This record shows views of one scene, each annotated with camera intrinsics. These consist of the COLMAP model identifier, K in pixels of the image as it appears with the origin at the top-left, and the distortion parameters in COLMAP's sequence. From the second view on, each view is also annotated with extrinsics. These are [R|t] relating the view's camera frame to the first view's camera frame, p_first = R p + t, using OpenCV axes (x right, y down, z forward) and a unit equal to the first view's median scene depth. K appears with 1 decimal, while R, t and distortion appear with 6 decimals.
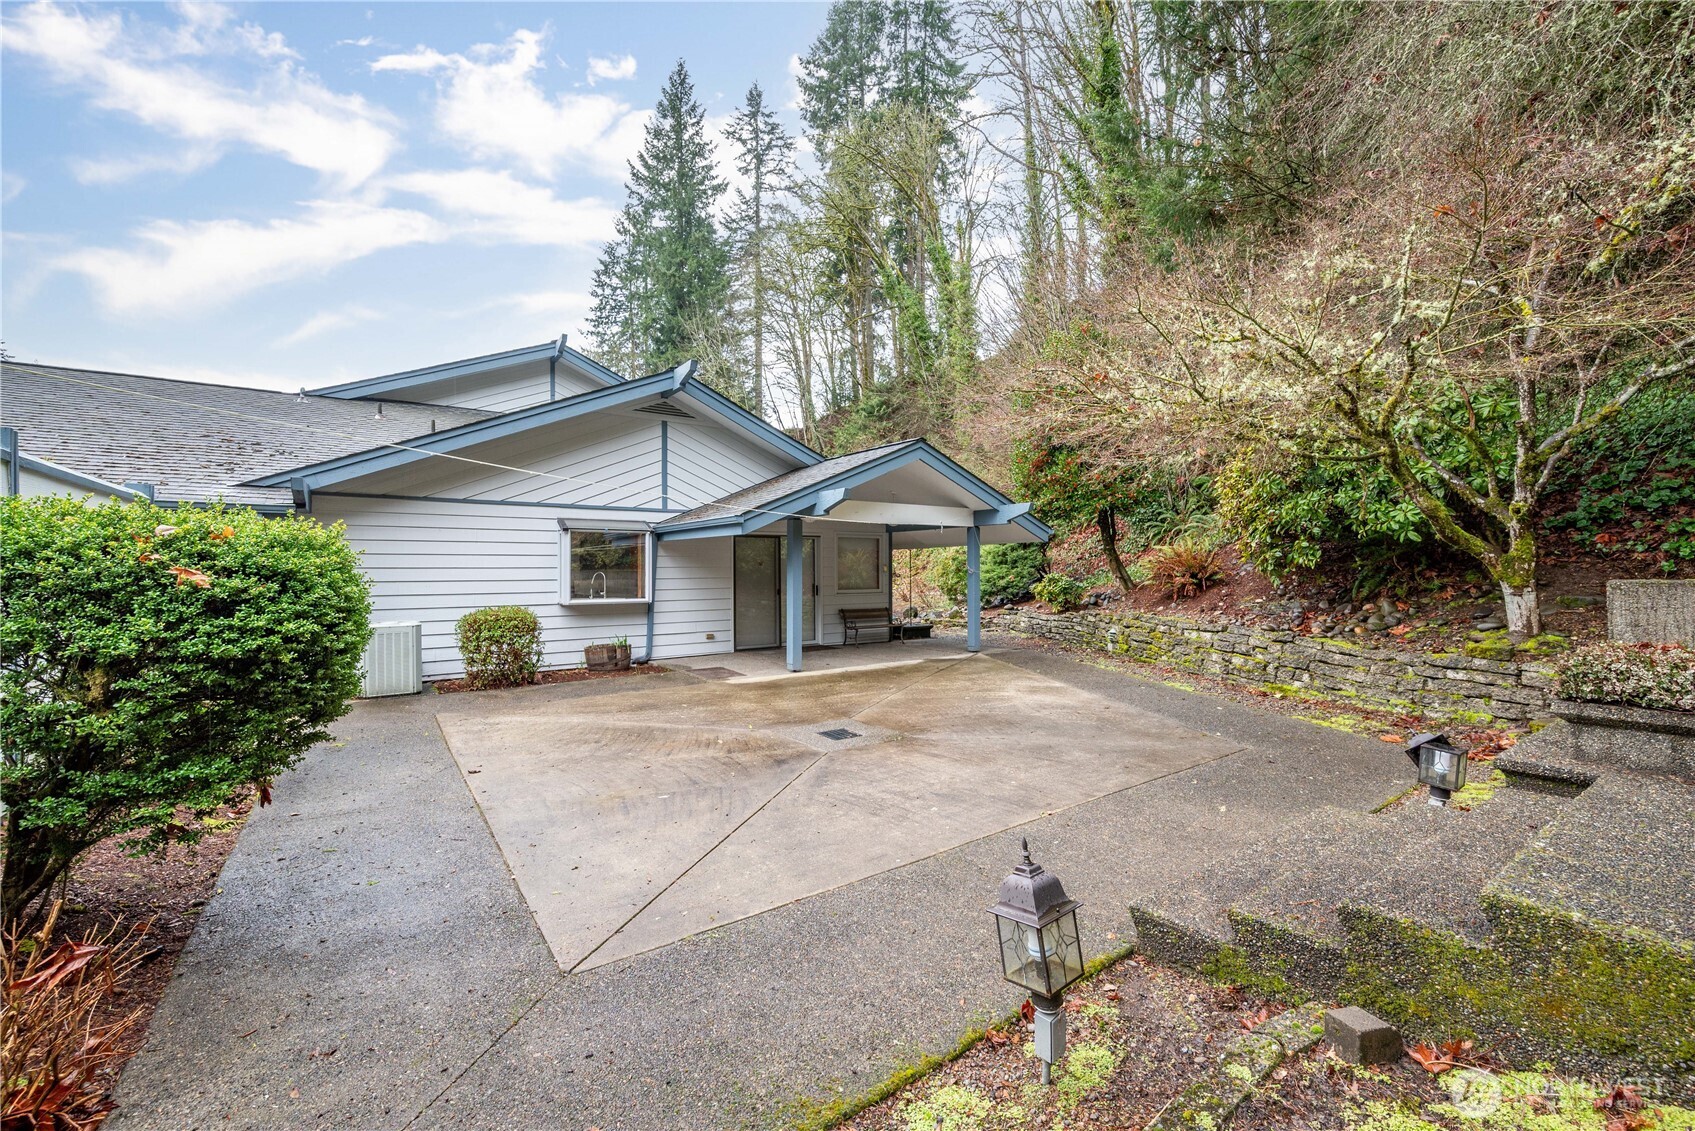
lens RADIAL K [[691.3, 0, 854.9], [0, 691.3, 565.2], [0, 0, 1]] dist [-0.001726, -0.000112]
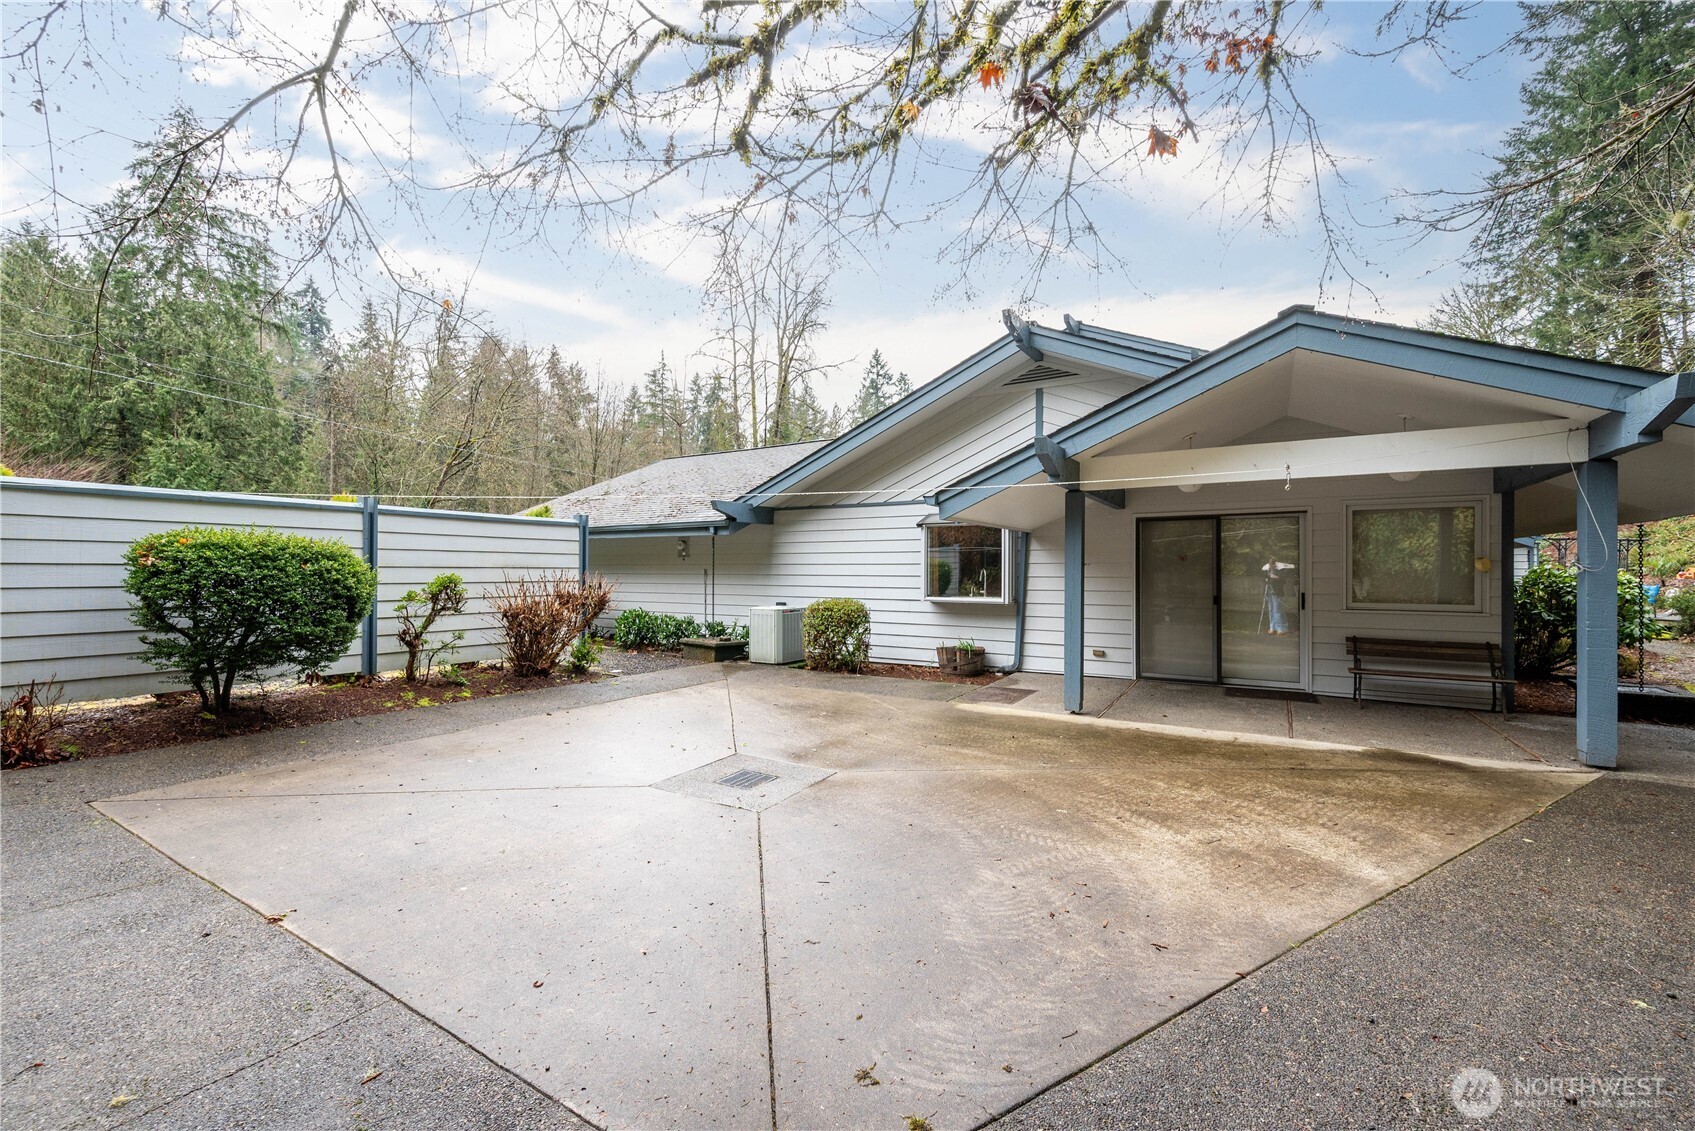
lens RADIAL K [[691.3, 0, 840.7], [0, 691.3, 570.8], [0, 0, 1]] dist [-0.001726, -0.000112]
pose [[0.388837, 0.004483, -0.921296, 0.053255], [0.001110, 0.999985, 0.005334, 0.000966], [0.921306, -0.003097, 0.388827, 0.059673]]
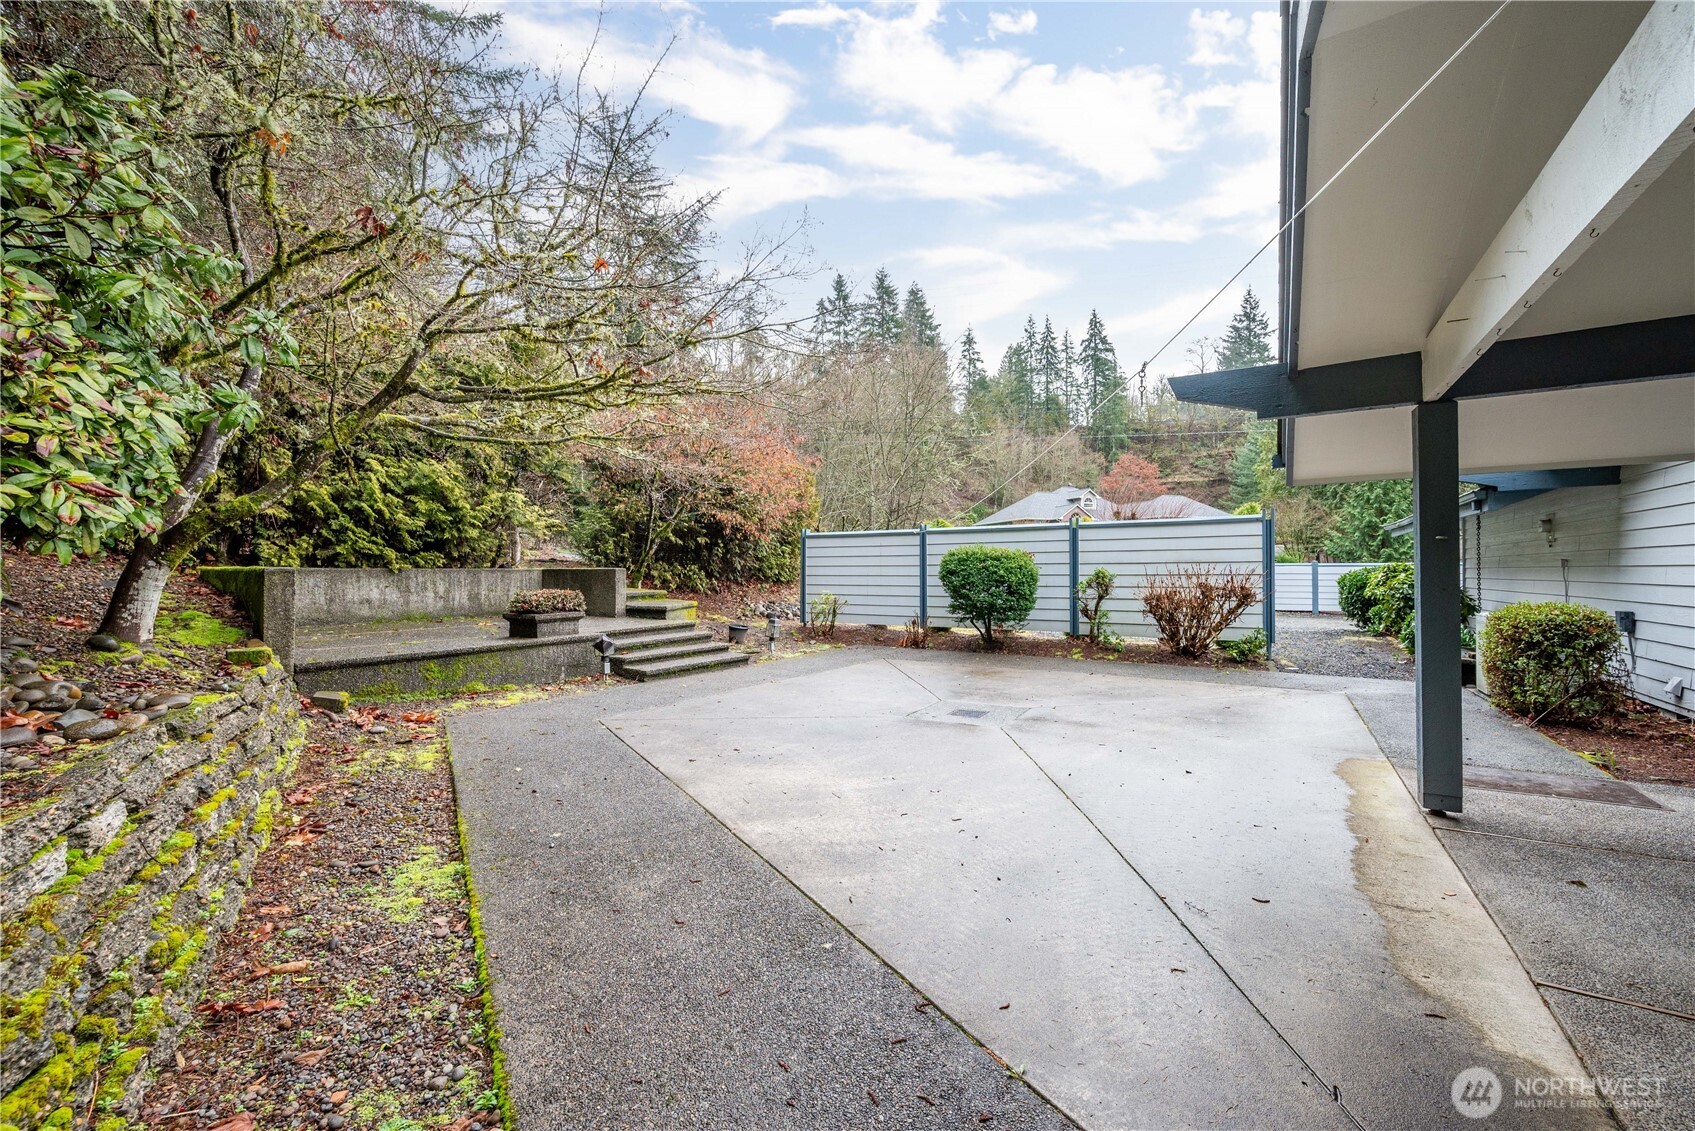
lens RADIAL K [[691.3, 0, 837.5], [0, 691.3, 569.3], [0, 0, 1]] dist [-0.001726, -0.000112]
pose [[-0.928023, 0.004761, -0.372493, 0.041075], [0.009751, 0.999886, -0.011512, 0.002811], [0.372396, -0.014316, -0.927963, 0.138922]]
